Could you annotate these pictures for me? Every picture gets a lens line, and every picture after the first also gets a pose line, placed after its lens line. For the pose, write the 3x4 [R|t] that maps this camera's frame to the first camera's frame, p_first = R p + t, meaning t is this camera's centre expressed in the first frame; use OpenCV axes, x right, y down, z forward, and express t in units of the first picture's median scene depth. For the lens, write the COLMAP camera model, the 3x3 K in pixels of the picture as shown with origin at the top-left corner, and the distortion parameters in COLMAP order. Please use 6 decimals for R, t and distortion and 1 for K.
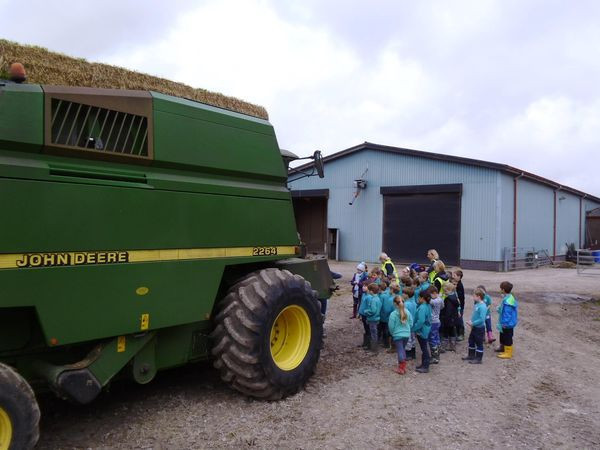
lens RADIAL K [[531.0, 0, 300.0], [0, 531.0, 225.0], [0, 0, 1]] dist [-0.000235, -0.008225]
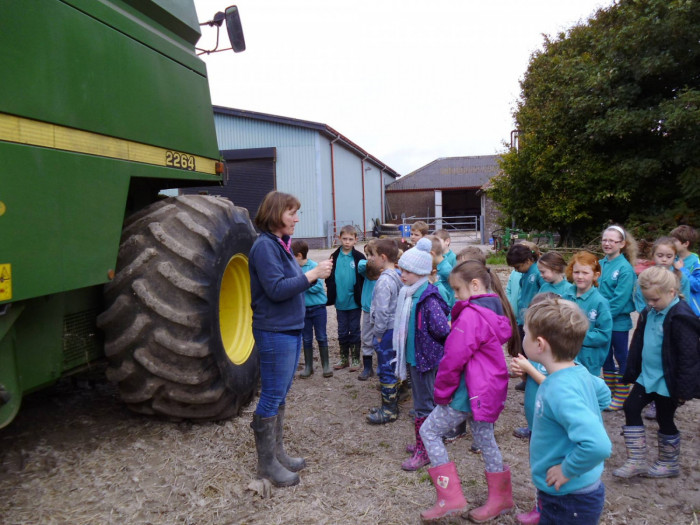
lens RADIAL K [[619.5, 0, 350.0], [0, 619.5, 262.5], [0, 0, 1]] dist [-0.000235, -0.008225]
pose [[0.887101, -0.080702, 0.454465, -0.226323], [0.046593, 0.995224, 0.085780, 0.115021], [-0.459217, -0.054921, 0.886625, 0.366085]]
